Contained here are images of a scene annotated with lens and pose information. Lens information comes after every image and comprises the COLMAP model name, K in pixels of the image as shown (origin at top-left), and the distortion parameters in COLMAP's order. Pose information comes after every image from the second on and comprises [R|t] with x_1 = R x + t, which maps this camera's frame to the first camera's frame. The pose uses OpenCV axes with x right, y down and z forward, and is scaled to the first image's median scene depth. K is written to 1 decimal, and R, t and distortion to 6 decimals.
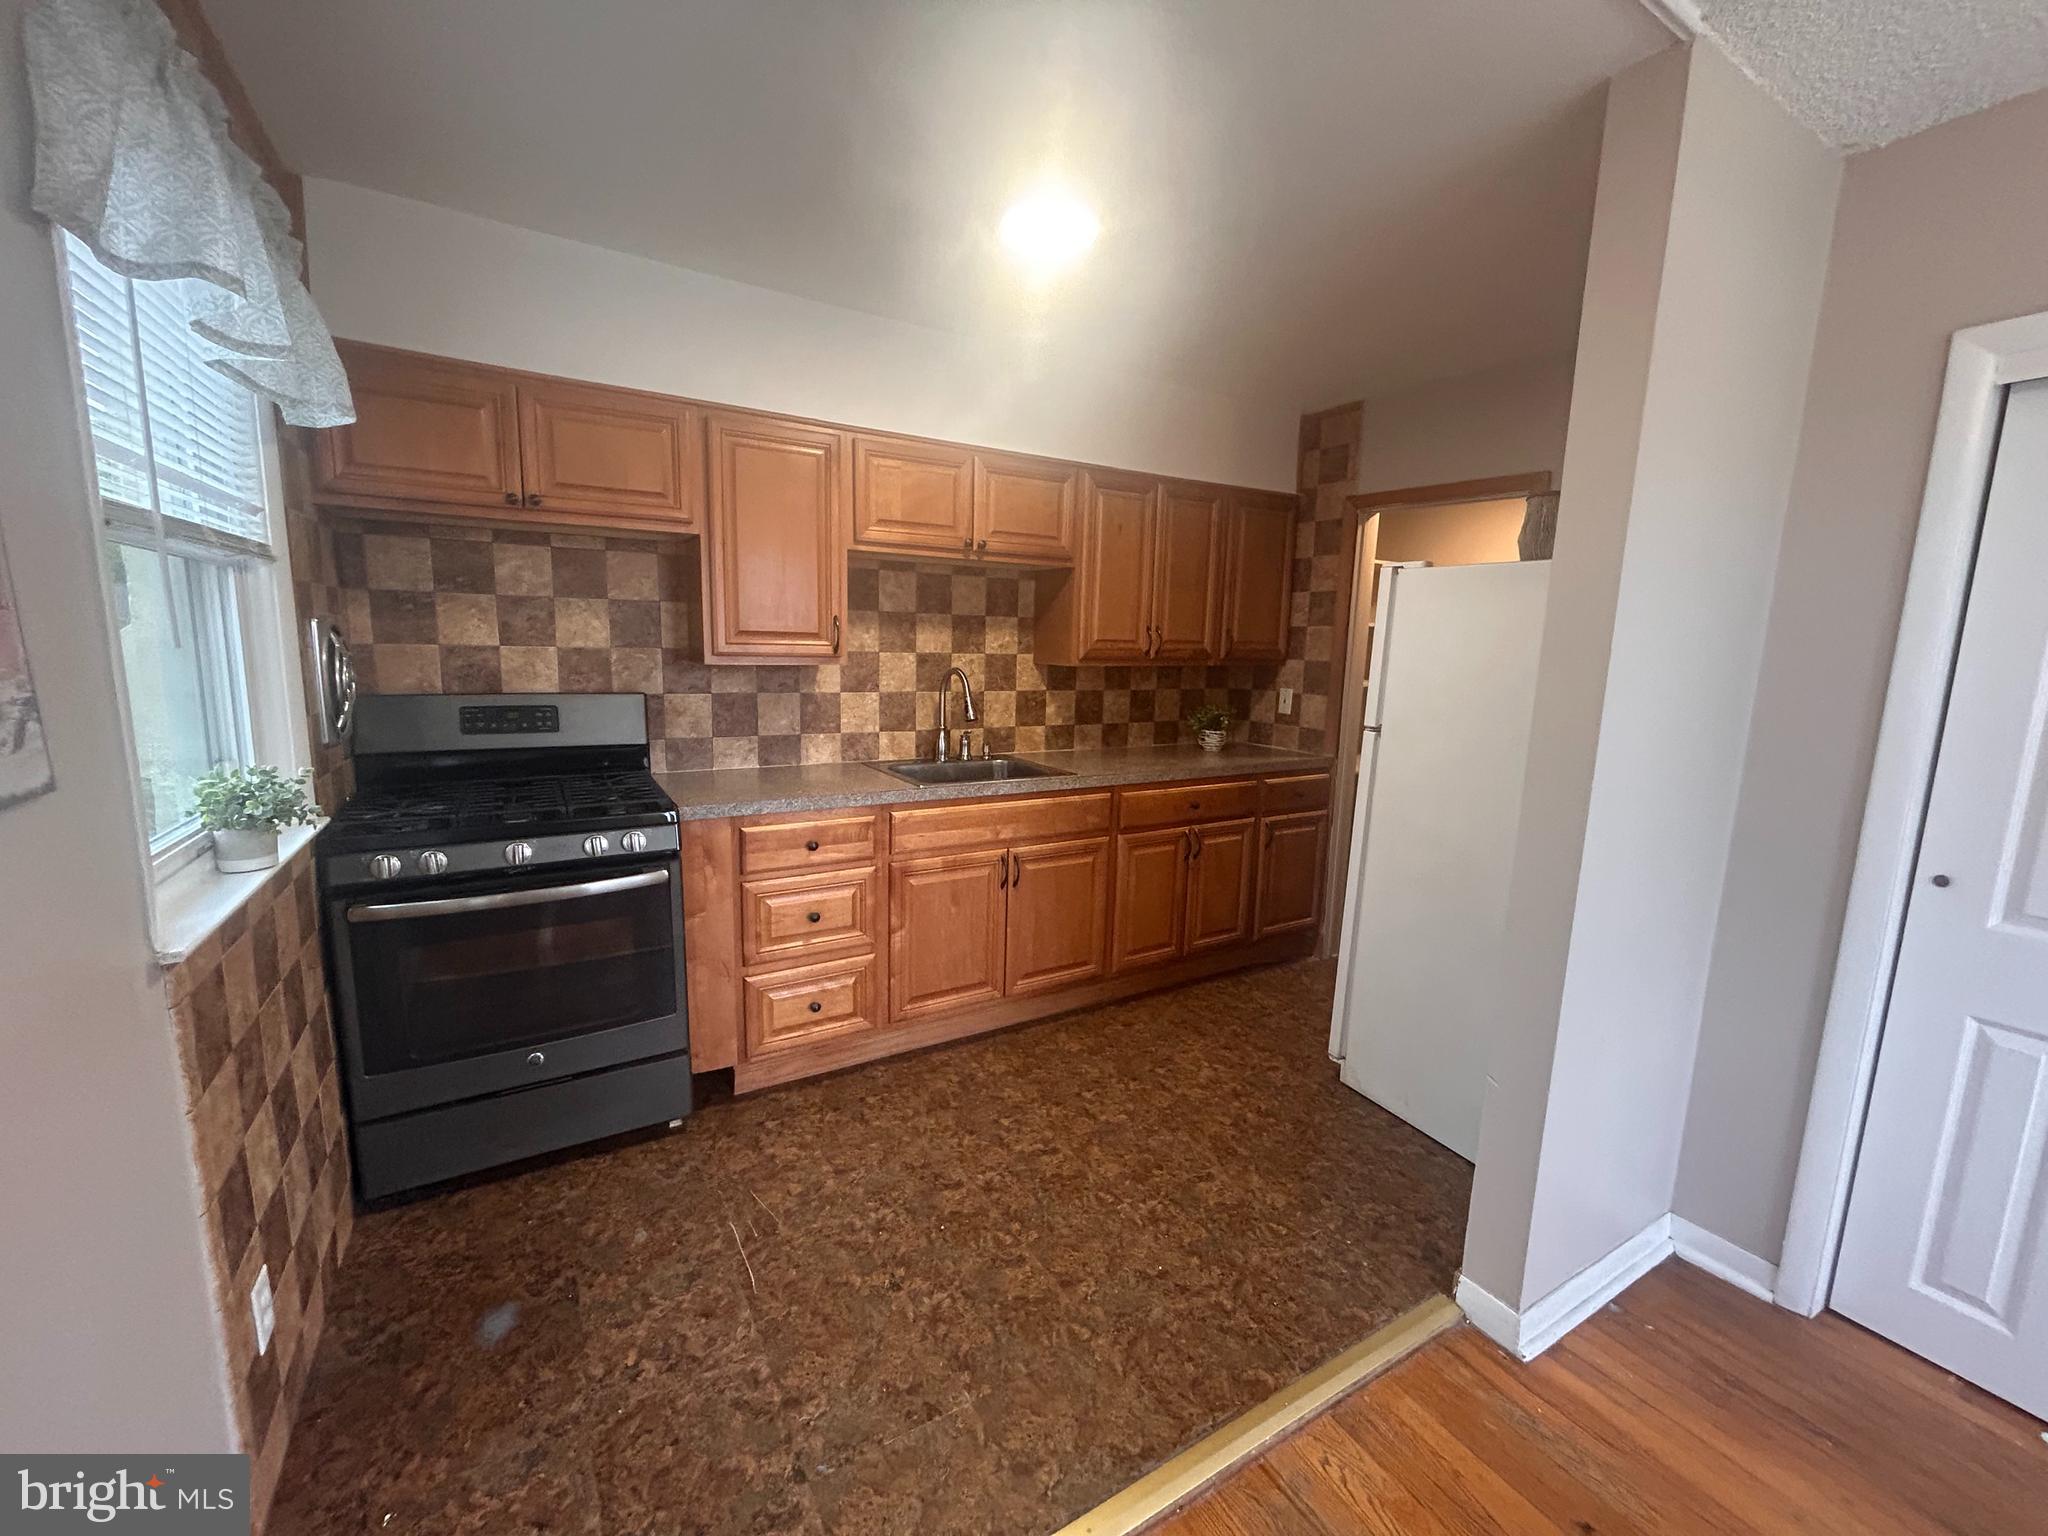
lens RADIAL K [[821.9, 0, 1027.8], [0, 821.9, 762.4], [0, 0, 1]] dist [-0.003343, 0.001459]
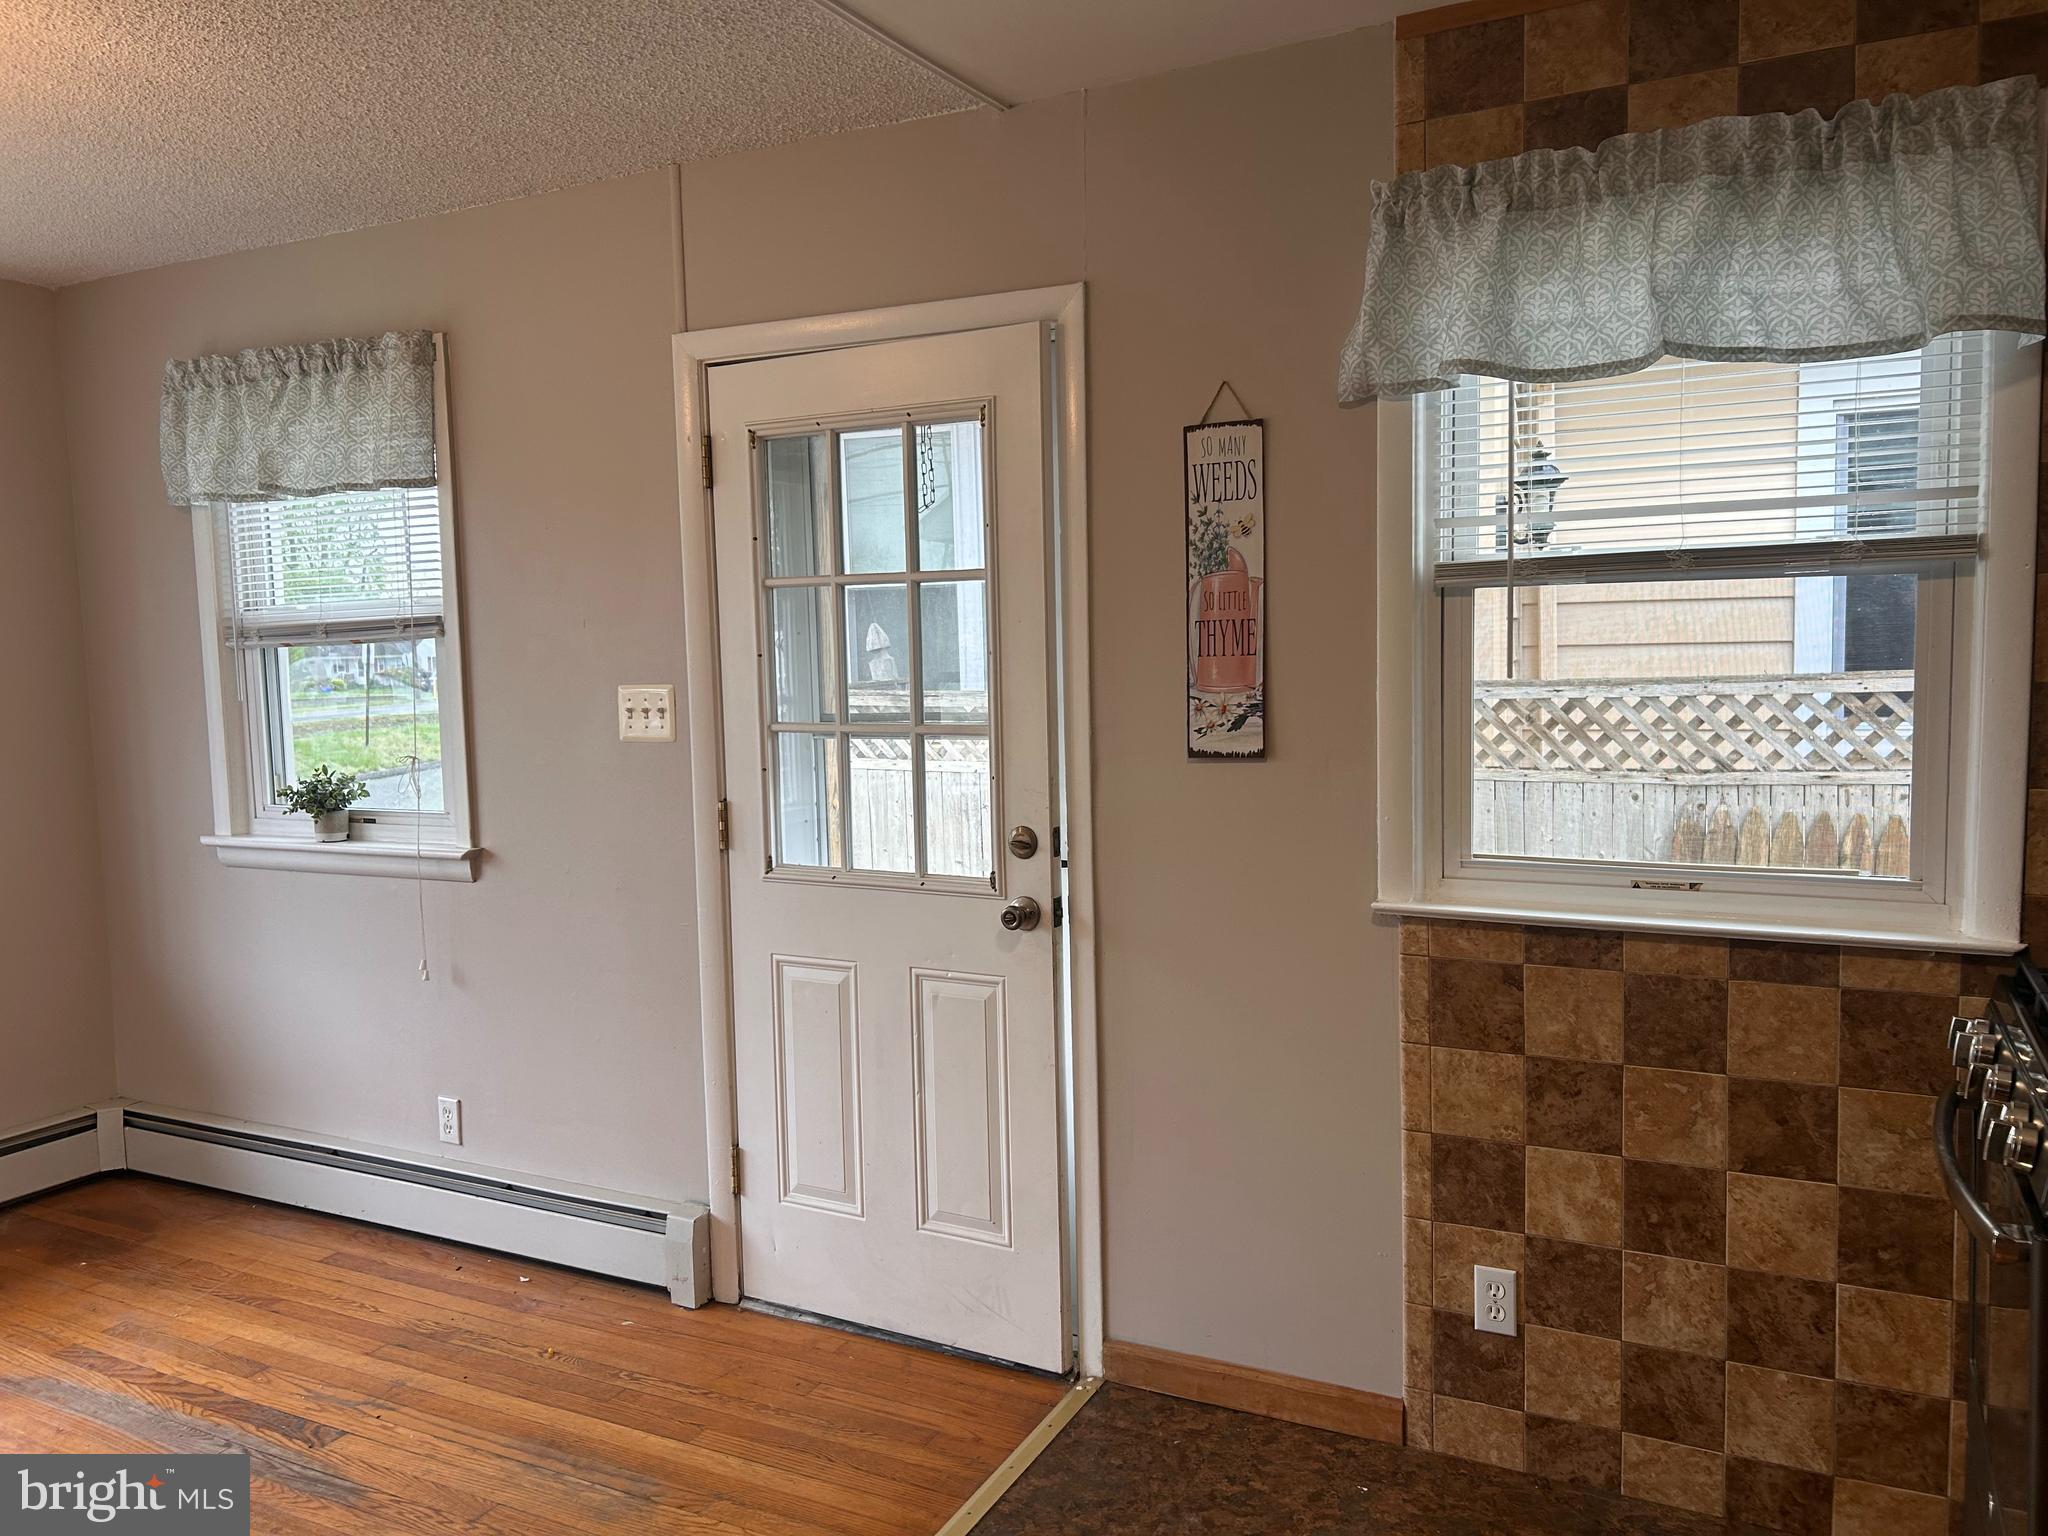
lens RADIAL K [[1562.2, 0, 973.8], [0, 1562.2, 765.1], [0, 0, 1]] dist [0.042746, -0.016893]
pose [[-0.857814, 0.046411, -0.511861, 0.401608], [-0.067147, 0.977259, 0.201138, -0.226852], [0.509555, 0.206909, -0.835190, 1.366900]]
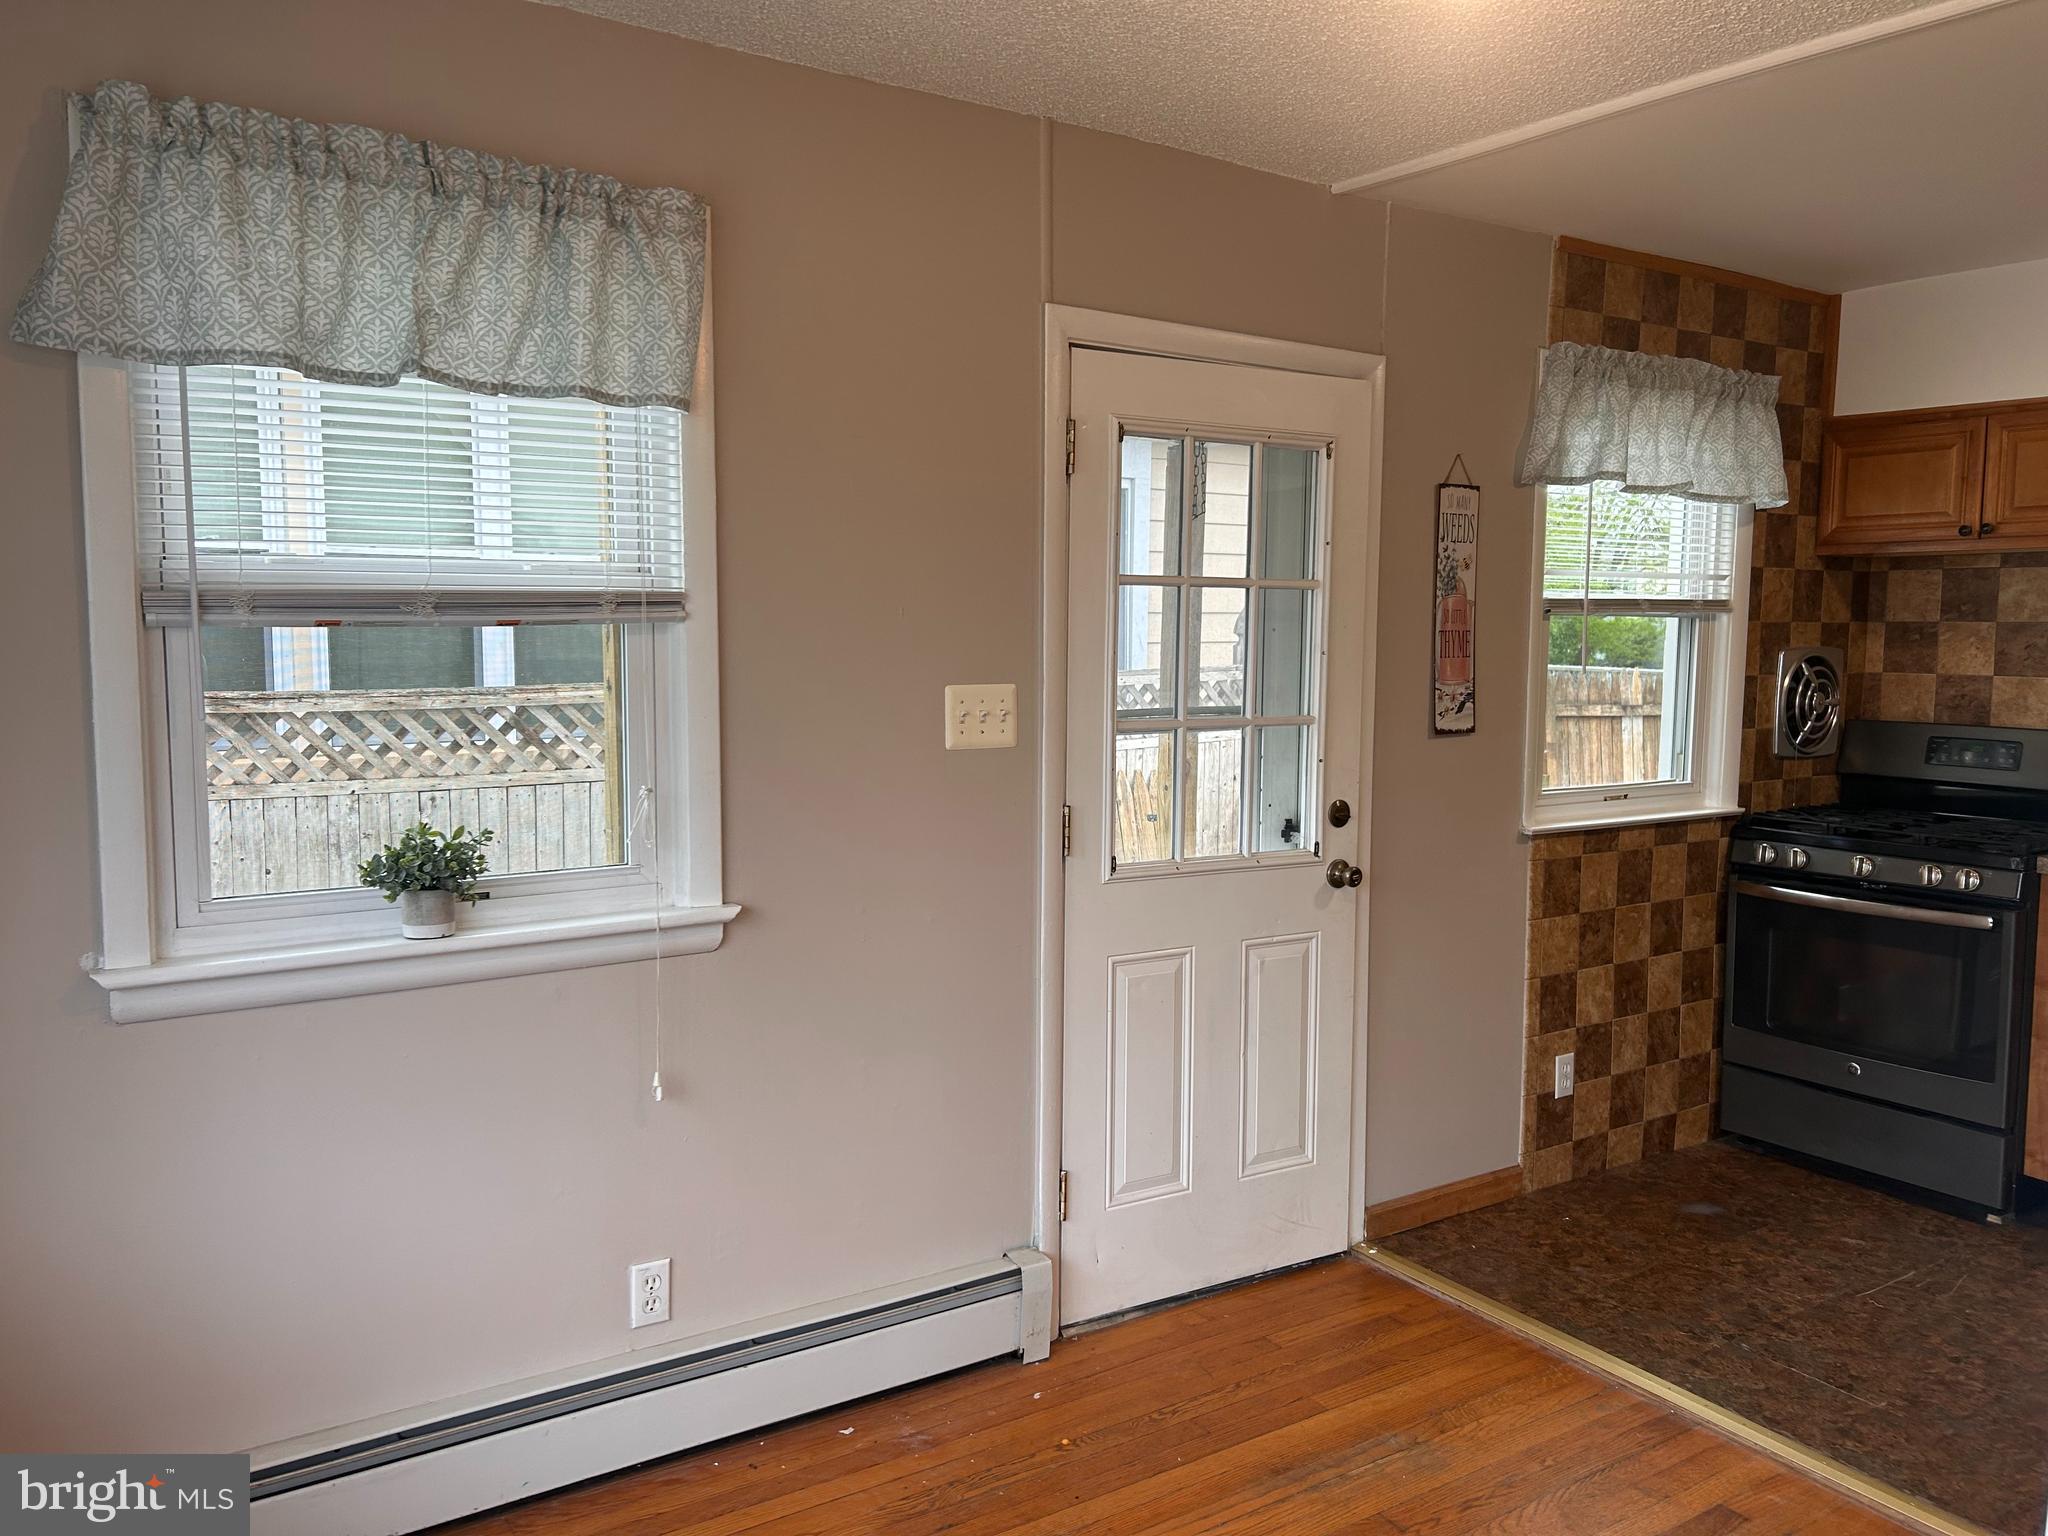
lens RADIAL K [[1562.2, 0, 1020.2], [0, 1562.2, 773.0], [0, 0, 1]] dist [0.042746, -0.016893]
pose [[0.048614, 0.071614, -0.996247, 1.296420], [-0.152270, 0.986299, 0.063469, 0.024624], [0.987143, 0.148613, 0.058852, -0.212962]]
